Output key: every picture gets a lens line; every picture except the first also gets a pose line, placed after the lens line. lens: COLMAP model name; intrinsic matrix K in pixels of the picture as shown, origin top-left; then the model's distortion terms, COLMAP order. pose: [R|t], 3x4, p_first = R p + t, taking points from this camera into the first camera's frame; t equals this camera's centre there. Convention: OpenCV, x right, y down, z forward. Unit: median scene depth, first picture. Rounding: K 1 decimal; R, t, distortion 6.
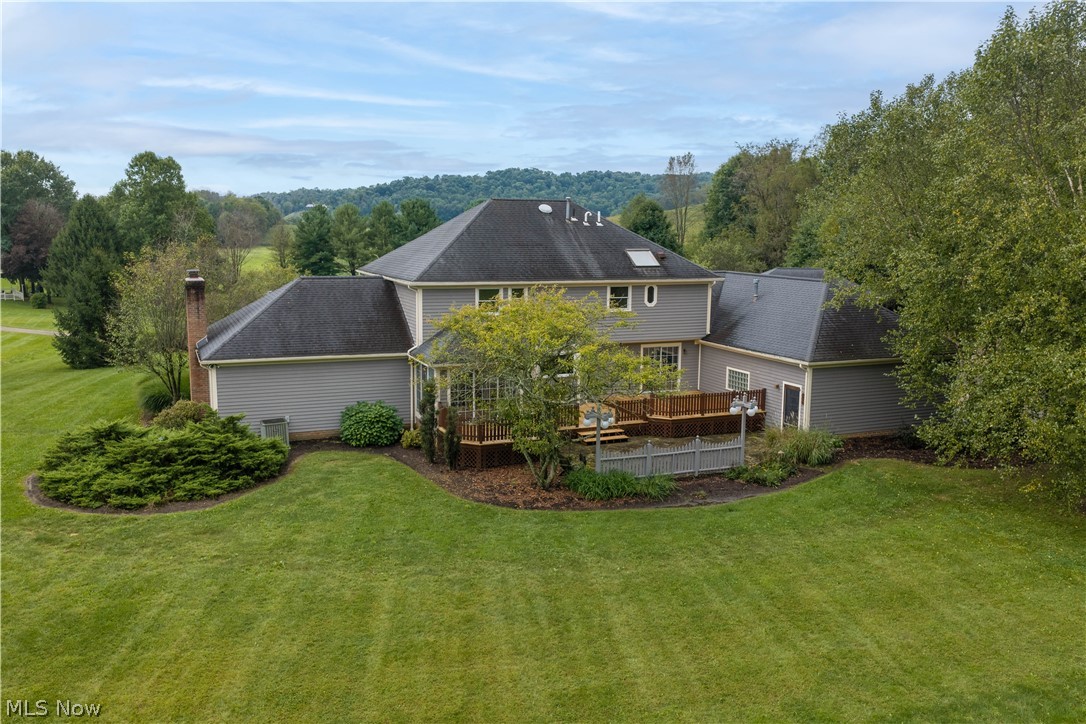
lens RADIAL K [[900.9, 0, 544.5], [0, 900.9, 371.5], [0, 0, 1]] dist [0.005100, -0.005769]
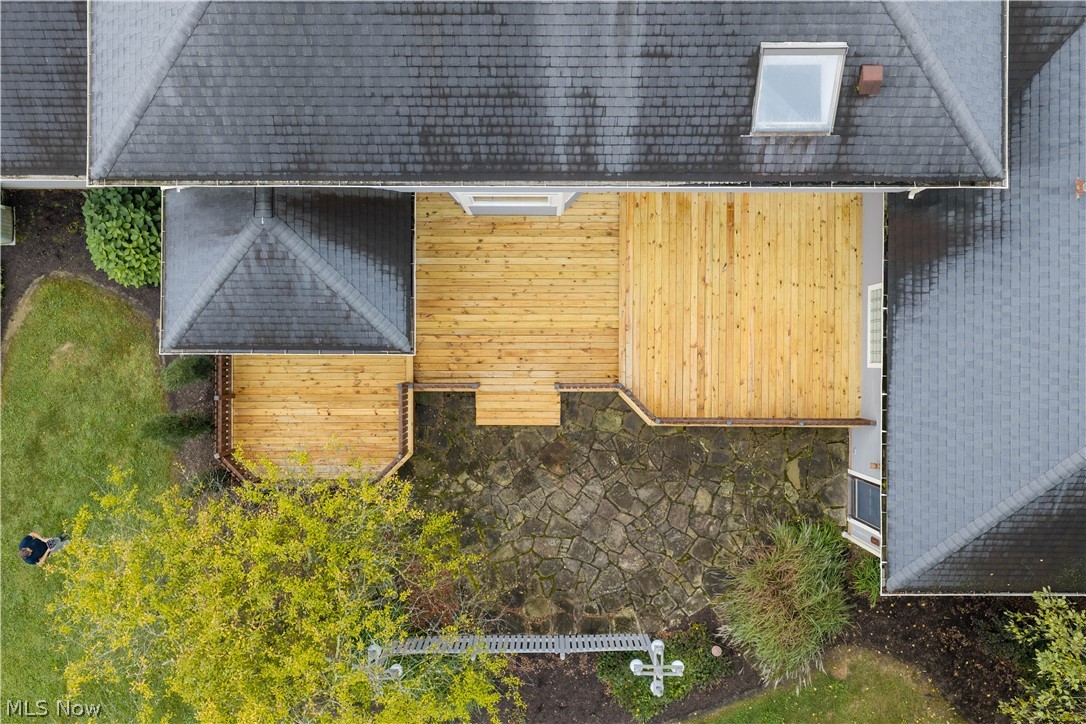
lens RADIAL K [[918.2, 0, 539.7], [0, 918.2, 365.4], [0, 0, 1]] dist [0.007780, -0.001409]
pose [[0.920575, 0.390318, -0.013921, 0.065973], [-0.046140, 0.144077, 0.988490, -0.442409], [0.387831, -0.909337, 0.150643, 0.825491]]
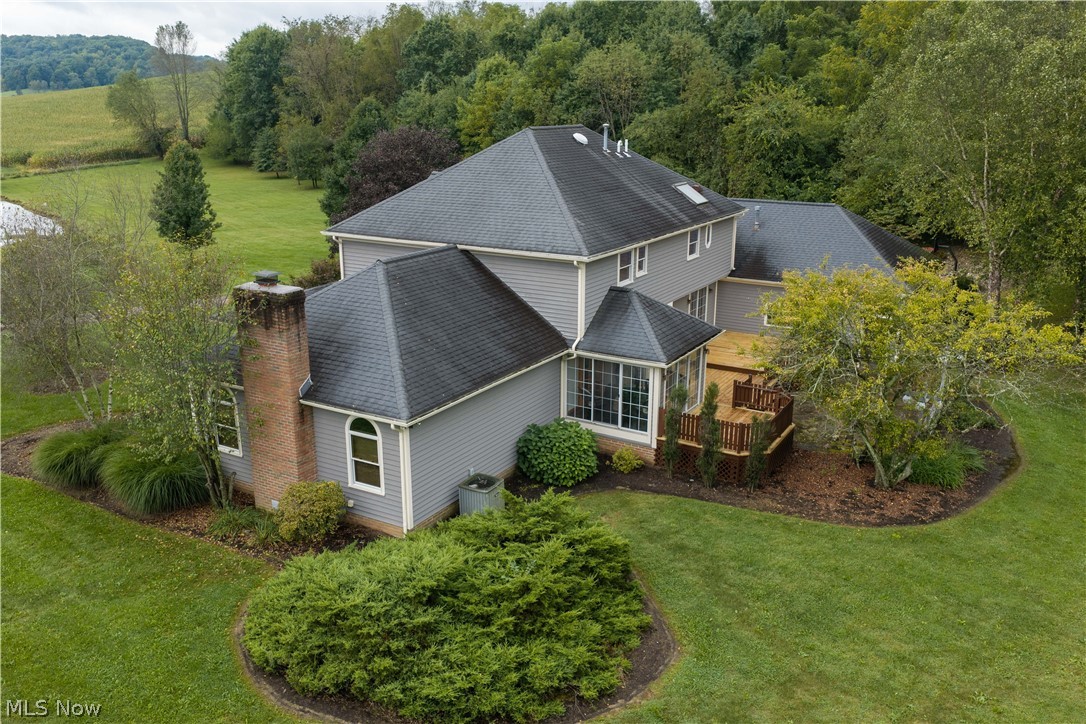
lens RADIAL K [[900.9, 0, 544.5], [0, 900.9, 371.5], [0, 0, 1]] dist [0.005100, -0.005769]
pose [[0.802818, -0.180625, 0.568206, -0.542921], [0.101442, 0.980492, 0.168357, -0.118781], [-0.587531, -0.077521, 0.805480, 0.360842]]
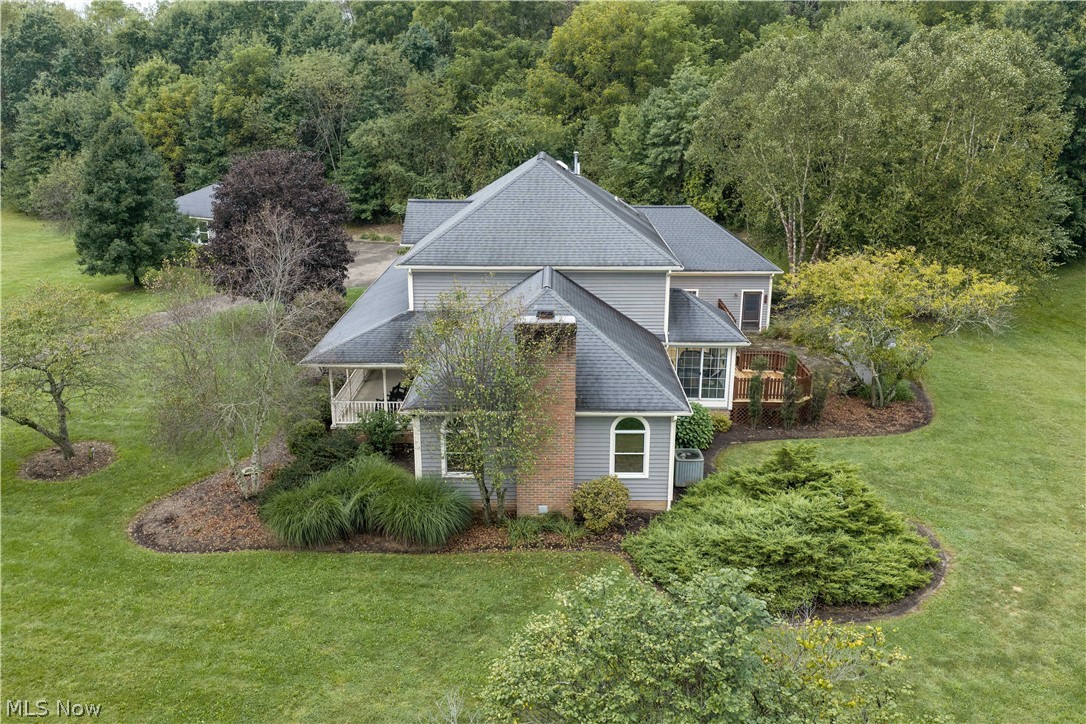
lens RADIAL K [[900.9, 0, 544.5], [0, 900.9, 371.5], [0, 0, 1]] dist [0.005100, -0.005769]
pose [[0.398069, -0.283577, 0.872425, -0.921776], [0.147350, 0.958439, 0.244302, -0.213967], [-0.905444, 0.031302, 0.423310, 0.646348]]
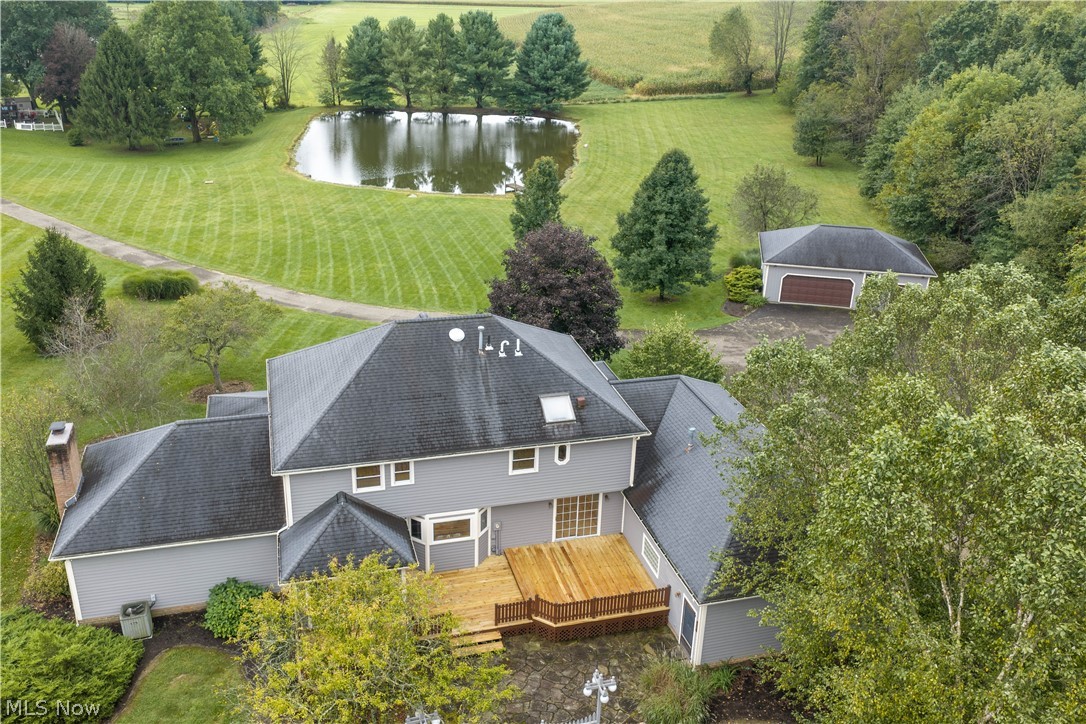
lens RADIAL K [[938.1, 0, 540.0], [0, 938.1, 360.2], [0, 0, 1]] dist [0.010108, -0.002739]
pose [[0.992141, 0.068038, -0.105009, 0.185785], [-0.040661, 0.969005, 0.243673, -0.396650], [0.118333, -0.237488, 0.964156, 0.124035]]
